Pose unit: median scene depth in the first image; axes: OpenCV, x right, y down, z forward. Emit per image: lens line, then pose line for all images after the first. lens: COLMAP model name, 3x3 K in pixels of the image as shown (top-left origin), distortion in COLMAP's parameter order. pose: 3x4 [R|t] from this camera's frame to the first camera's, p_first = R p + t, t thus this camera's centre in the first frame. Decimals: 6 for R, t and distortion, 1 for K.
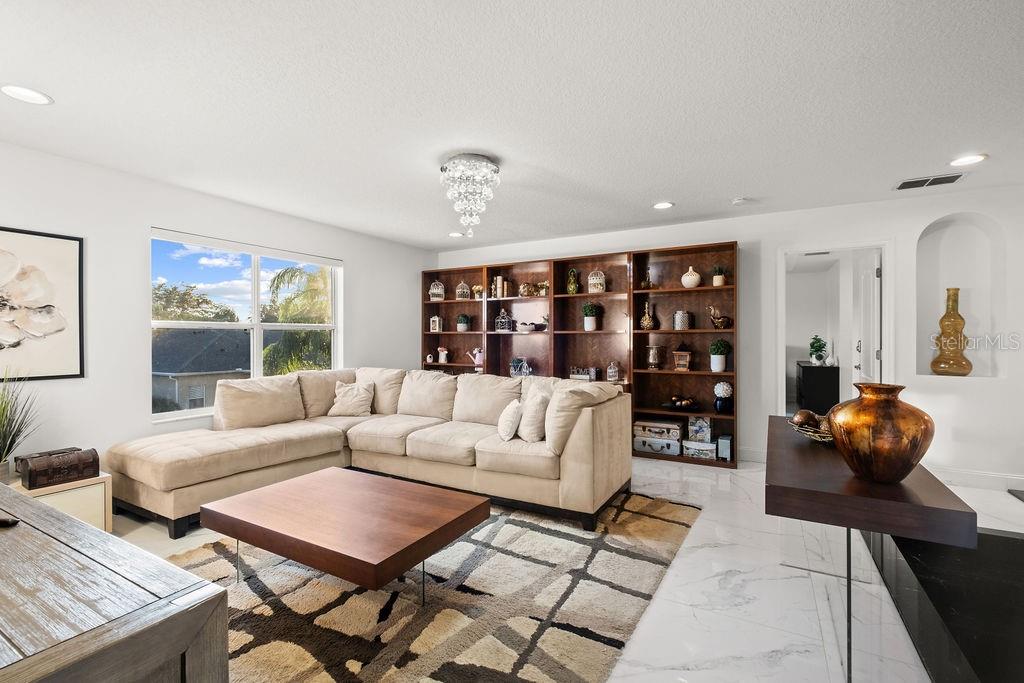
lens RADIAL K [[453.8, 0, 509.0], [0, 453.8, 340.3], [0, 0, 1]] dist [-0.004639, 0.000035]
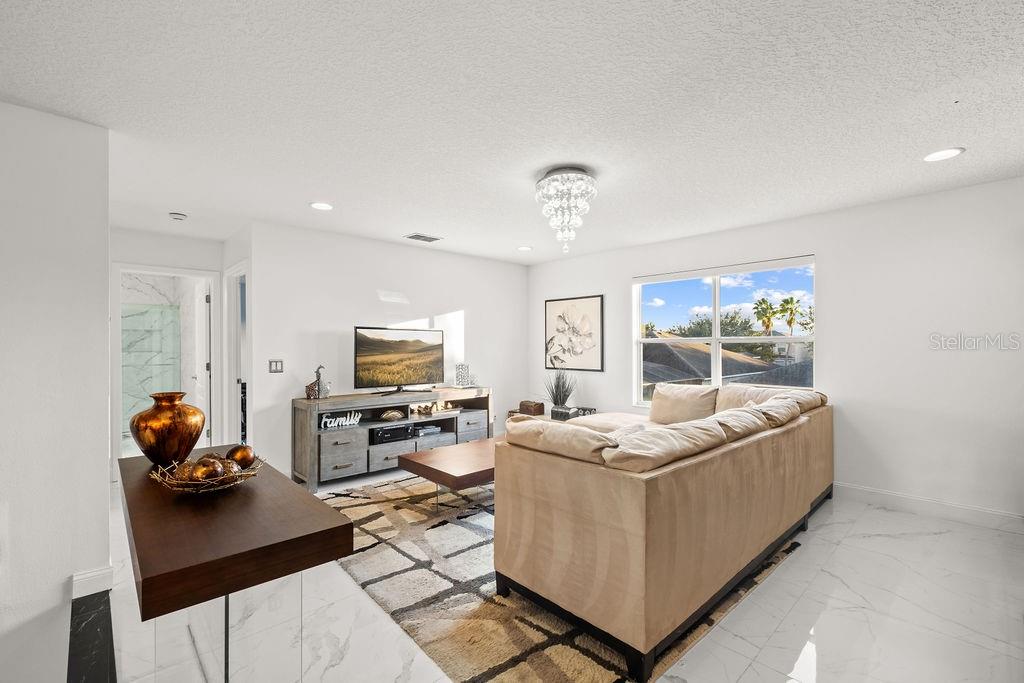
lens RADIAL K [[453.8, 0, 507.9], [0, 453.8, 344.3], [0, 0, 1]] dist [-0.004639, 0.000035]
pose [[-0.303440, -0.000859, -0.952850, 1.117026], [-0.001683, 0.999999, -0.000365, -0.032960], [0.952849, 0.001492, -0.303441, 1.471935]]
